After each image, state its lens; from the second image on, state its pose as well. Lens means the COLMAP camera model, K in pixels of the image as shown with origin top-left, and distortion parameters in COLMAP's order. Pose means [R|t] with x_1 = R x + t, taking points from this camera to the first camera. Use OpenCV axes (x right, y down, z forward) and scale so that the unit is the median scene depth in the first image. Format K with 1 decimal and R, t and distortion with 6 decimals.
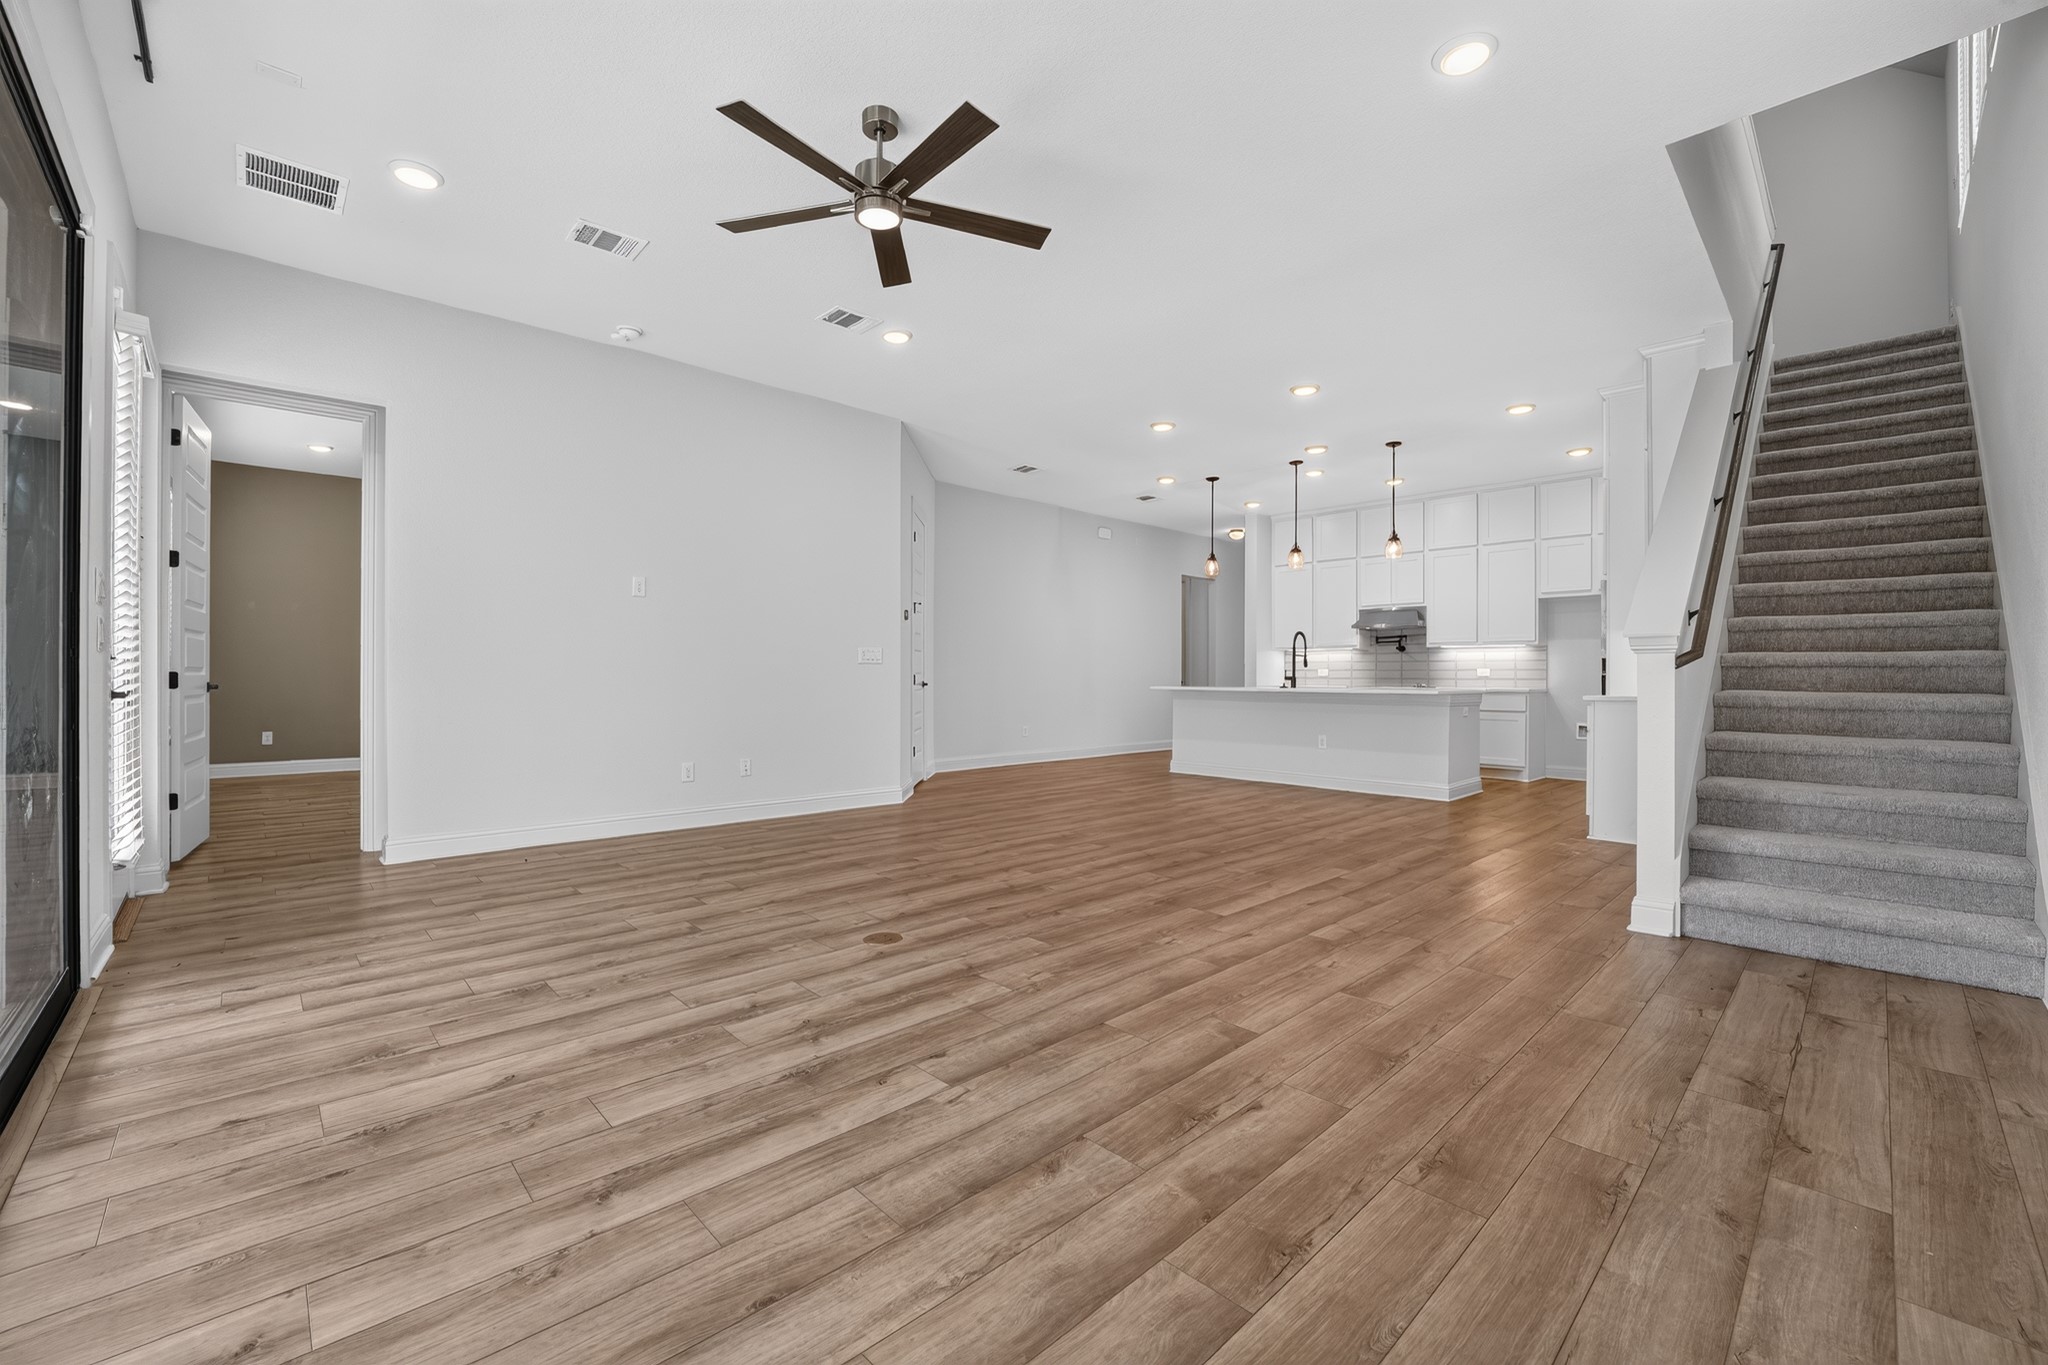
lens RADIAL K [[827.7, 0, 1028.7], [0, 827.7, 679.9], [0, 0, 1]] dist [-0.033214, 0.004444]
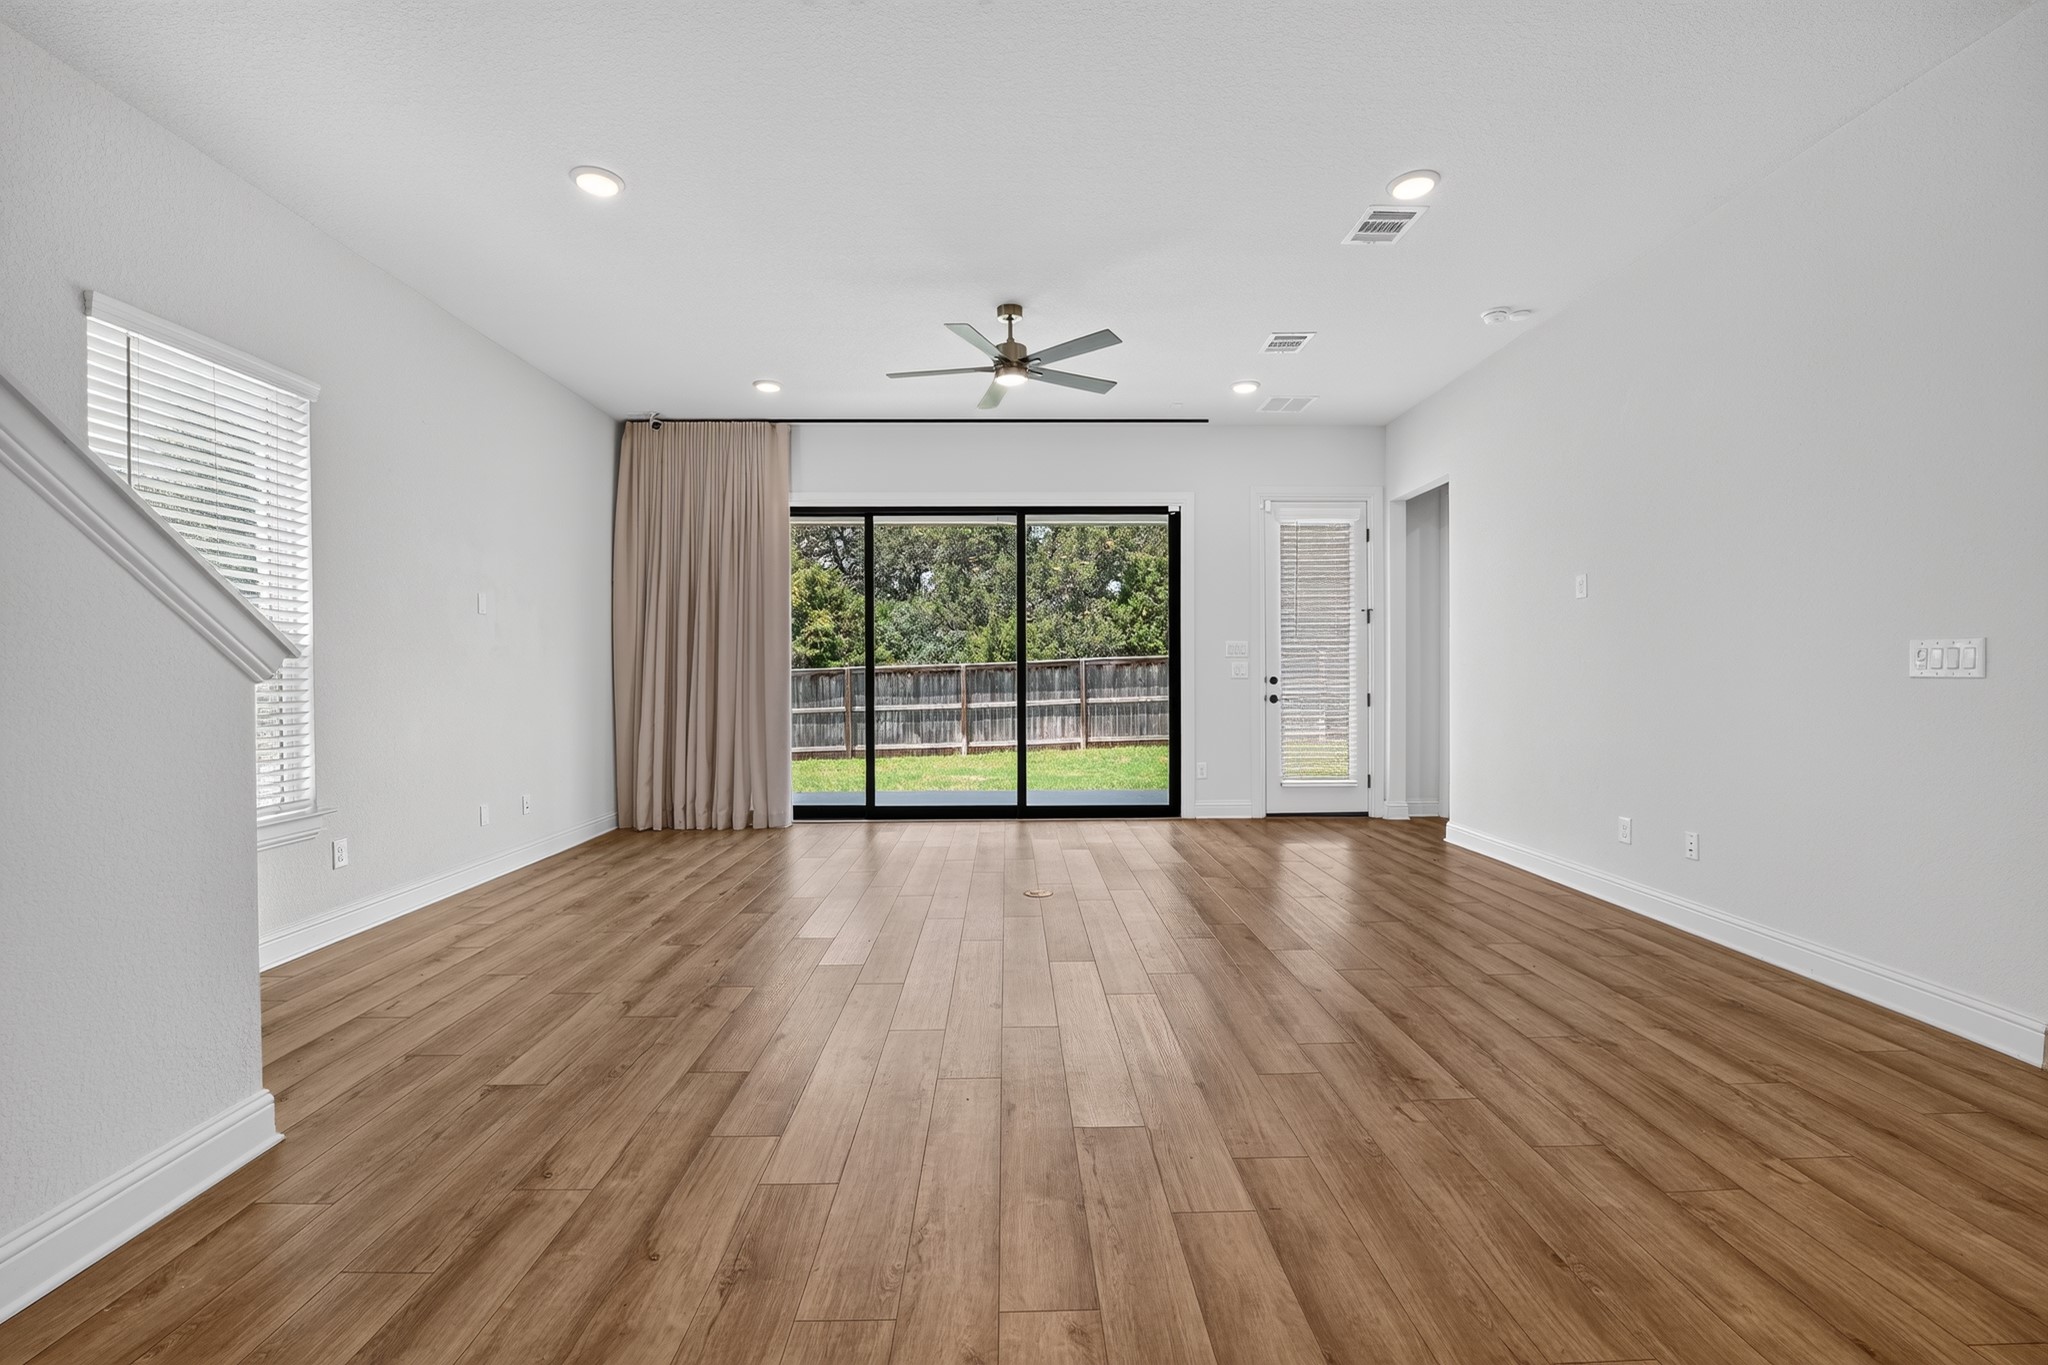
lens RADIAL K [[827.7, 0, 1028.7], [0, 827.7, 679.9], [0, 0, 1]] dist [-0.033214, 0.004444]
pose [[-0.670147, 0.008474, -0.742180, 0.701831], [0.000302, 0.999938, 0.011145, -0.041029], [0.742228, 0.007244, -0.670108, 1.588830]]
